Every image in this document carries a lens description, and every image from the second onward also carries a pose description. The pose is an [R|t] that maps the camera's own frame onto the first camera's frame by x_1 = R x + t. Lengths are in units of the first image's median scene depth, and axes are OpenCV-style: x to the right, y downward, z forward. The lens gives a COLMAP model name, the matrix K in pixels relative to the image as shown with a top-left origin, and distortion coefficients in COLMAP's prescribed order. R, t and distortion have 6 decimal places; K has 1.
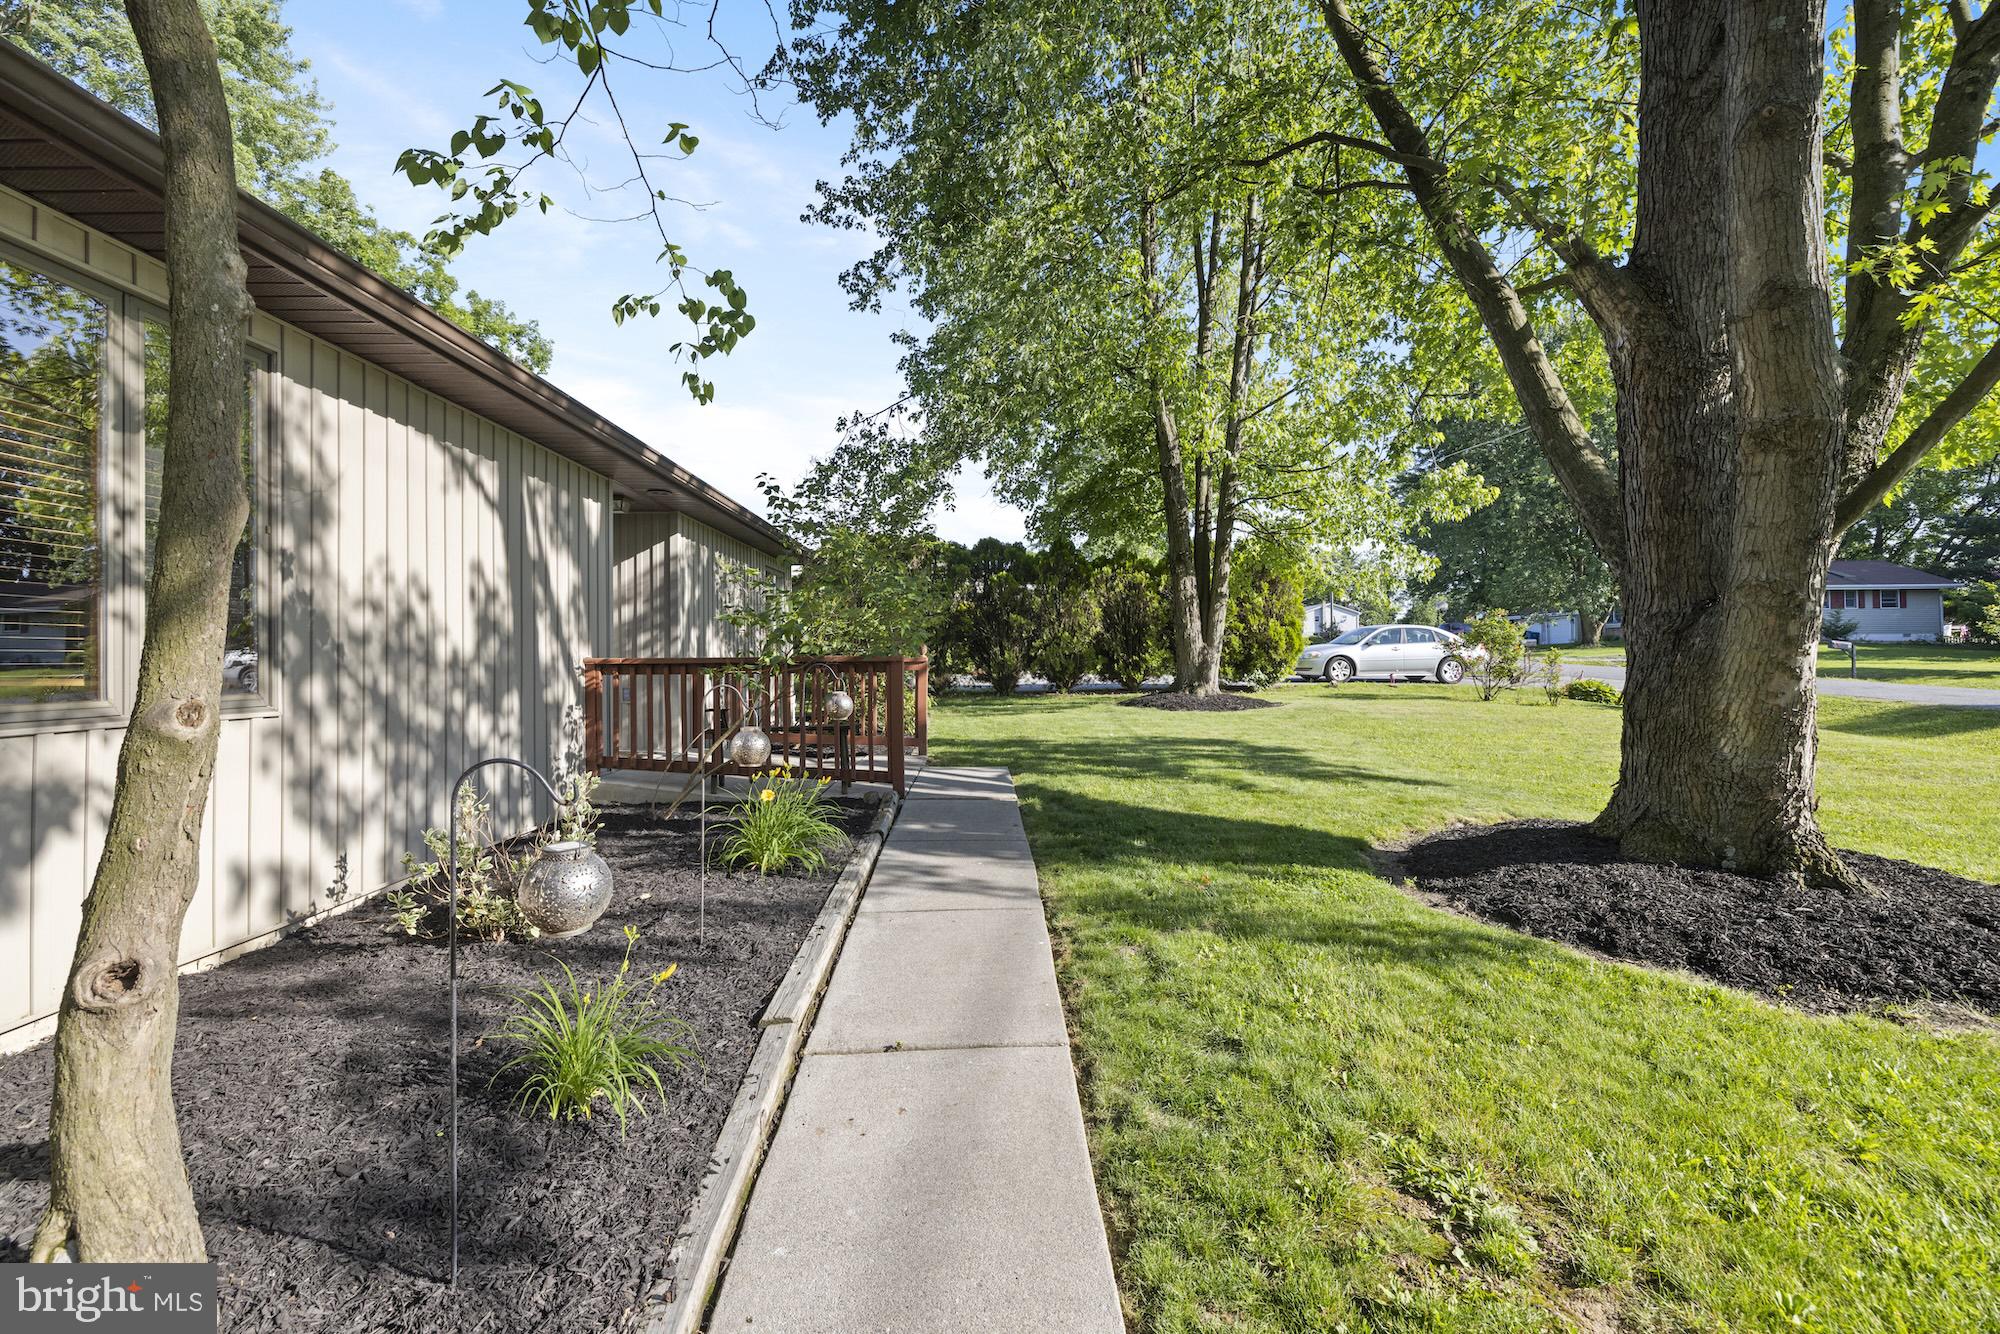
lens RADIAL K [[843.4, 0, 980.1], [0, 843.4, 653.2], [0, 0, 1]] dist [-0.002332, -0.000363]
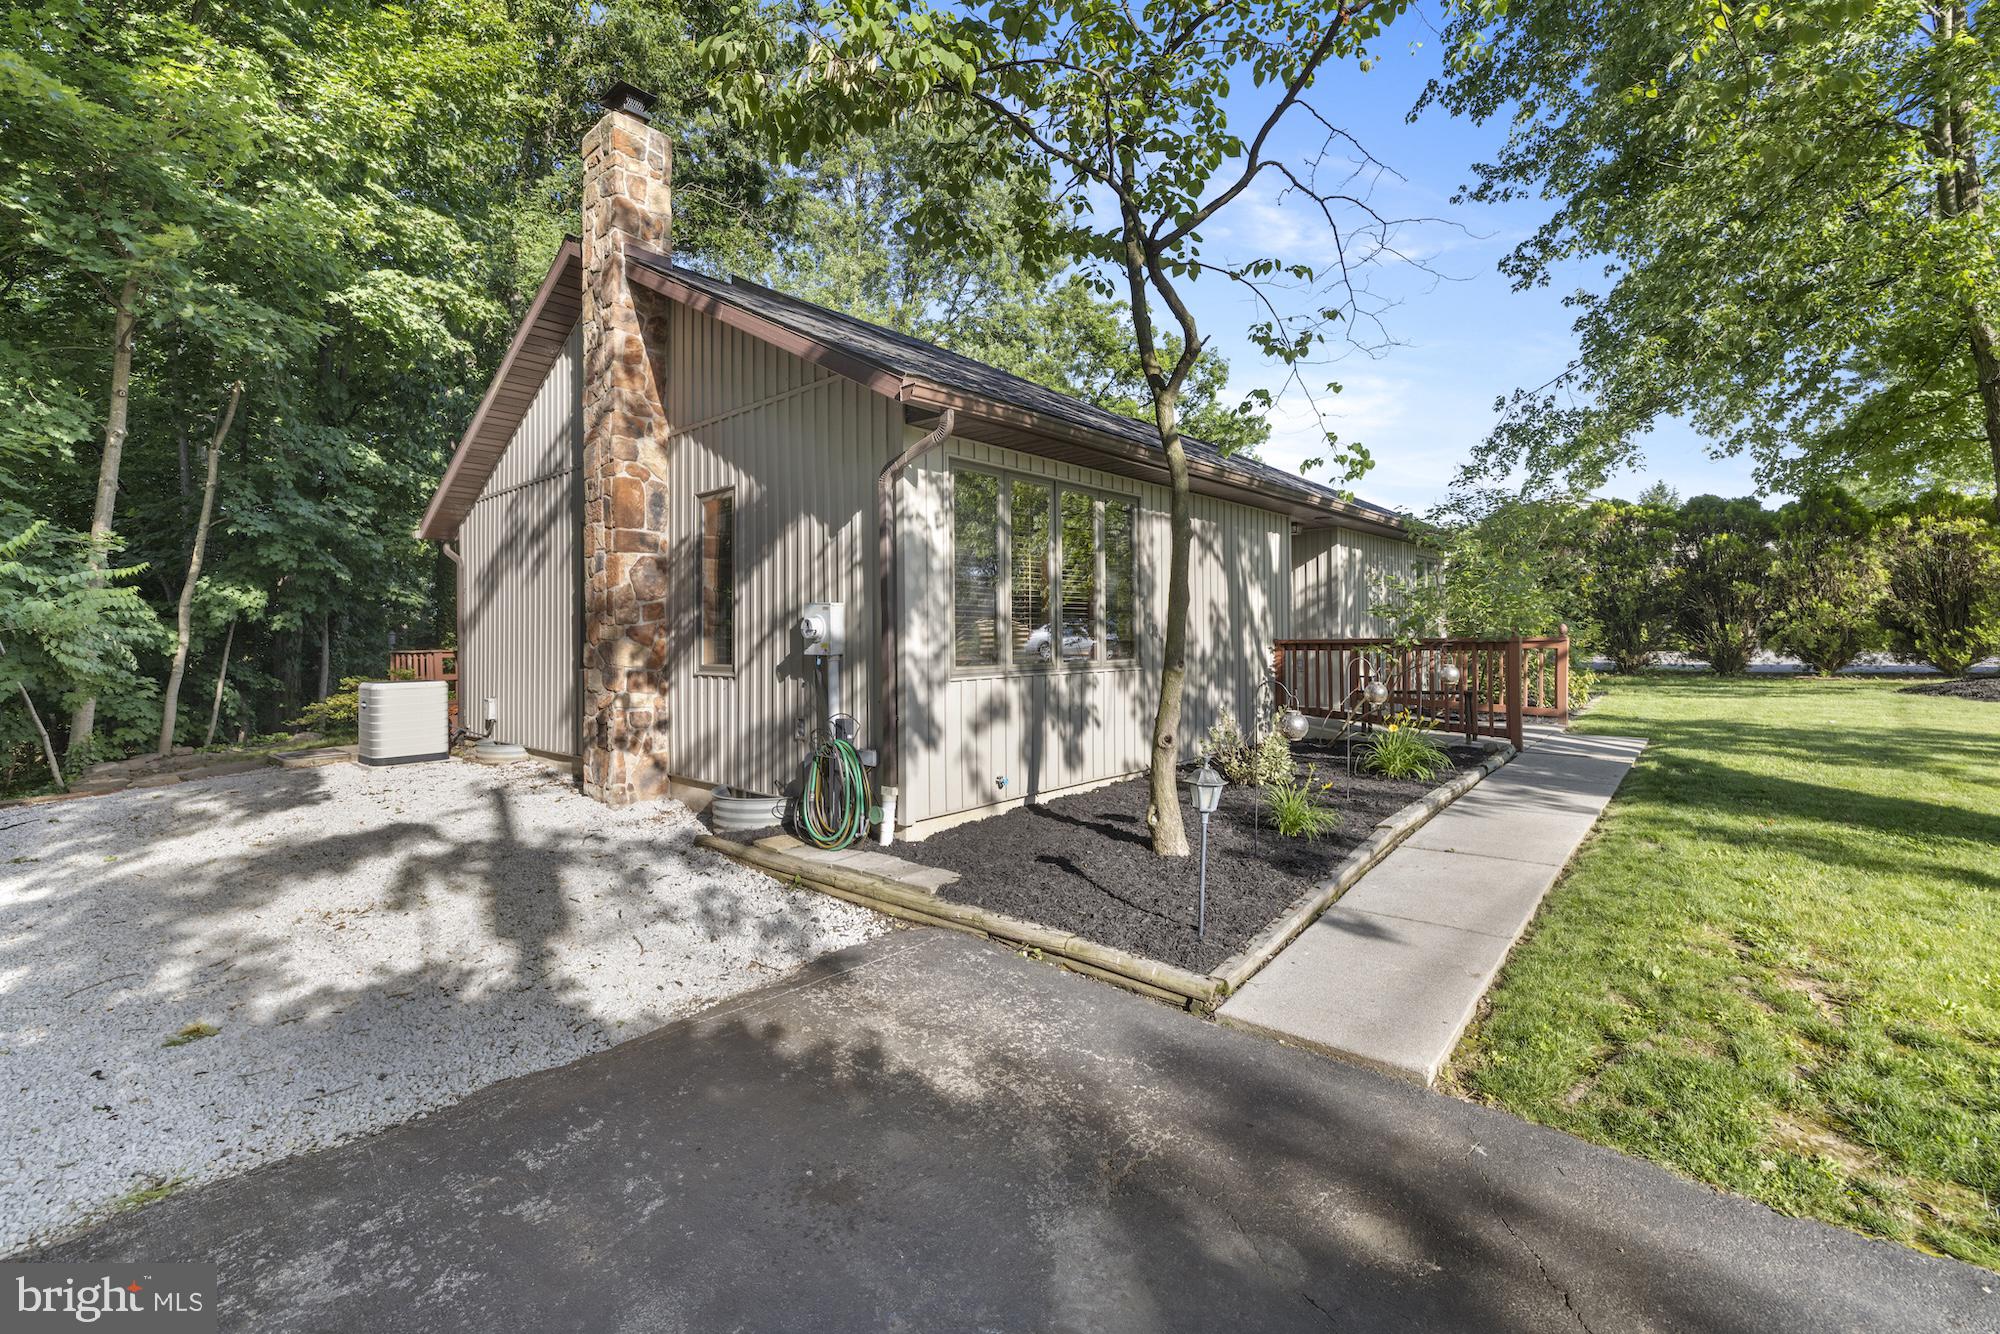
lens RADIAL K [[843.4, 0, 980.1], [0, 843.4, 653.2], [0, 0, 1]] dist [-0.002332, -0.000363]
pose [[0.731847, 0.011100, -0.681378, 0.072217], [0.017146, 0.999251, 0.034694, -0.021794], [0.681253, -0.037074, 0.731109, -0.186583]]
